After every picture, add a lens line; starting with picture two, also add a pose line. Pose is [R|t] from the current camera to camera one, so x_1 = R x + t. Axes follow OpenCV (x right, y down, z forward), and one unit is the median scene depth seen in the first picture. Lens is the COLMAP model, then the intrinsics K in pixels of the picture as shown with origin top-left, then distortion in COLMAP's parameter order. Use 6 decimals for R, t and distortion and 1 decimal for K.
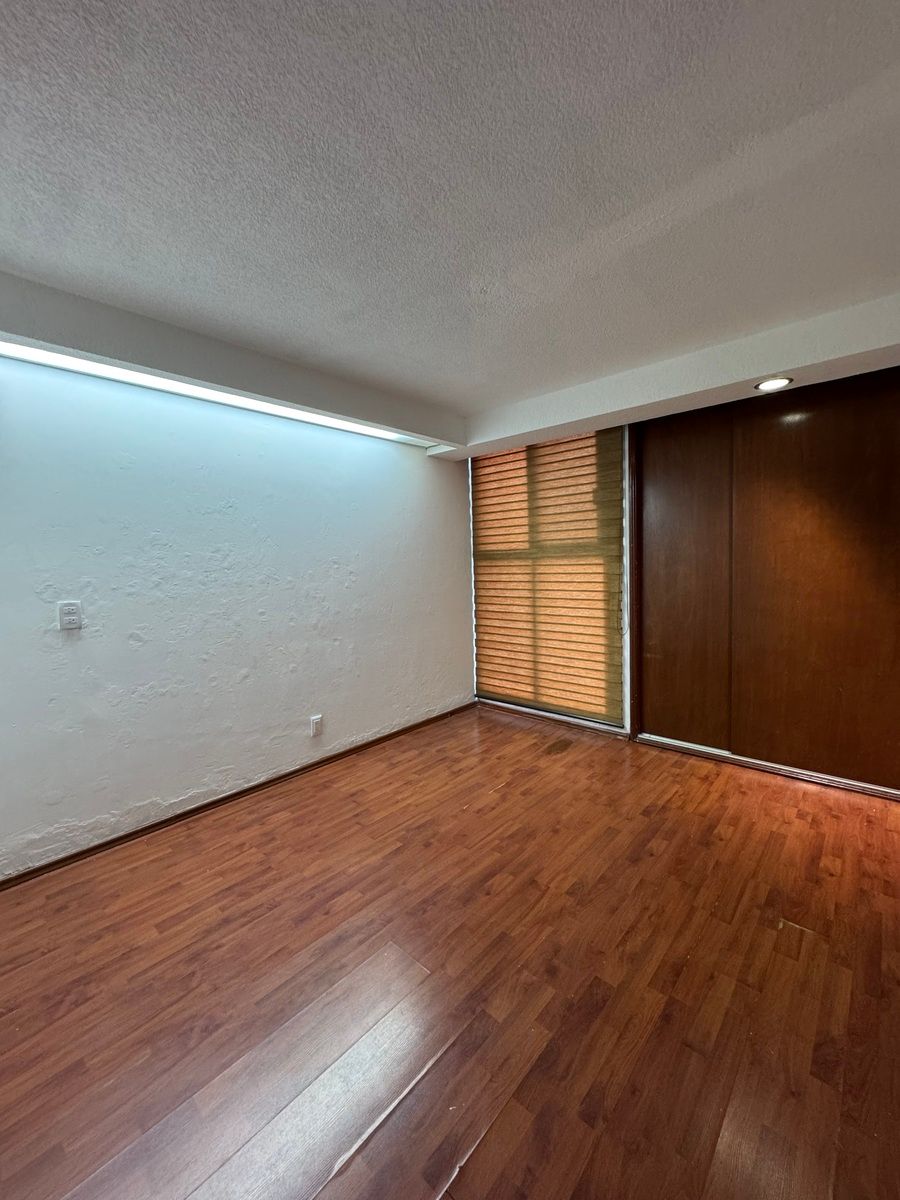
lens RADIAL K [[477.4, 0, 452.7], [0, 477.4, 593.1], [0, 0, 1]] dist [-0.004162, 0.000472]
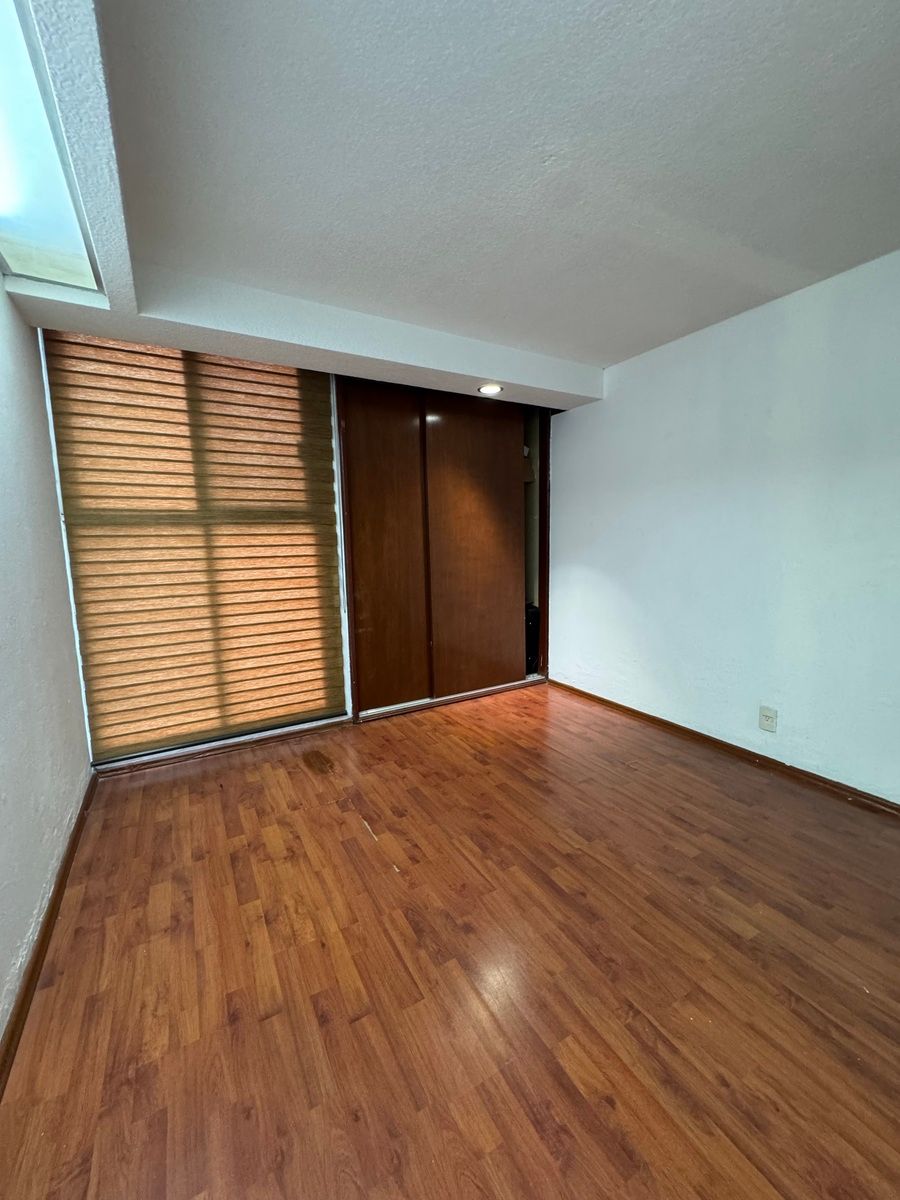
lens RADIAL K [[477.4, 0, 449.9], [0, 477.4, 595.1], [0, 0, 1]] dist [-0.004162, 0.000472]
pose [[0.313084, -0.091240, 0.945333, -0.424928], [0.071255, 0.994826, 0.072418, 0.003142], [-0.947049, 0.044687, 0.317965, 0.509034]]
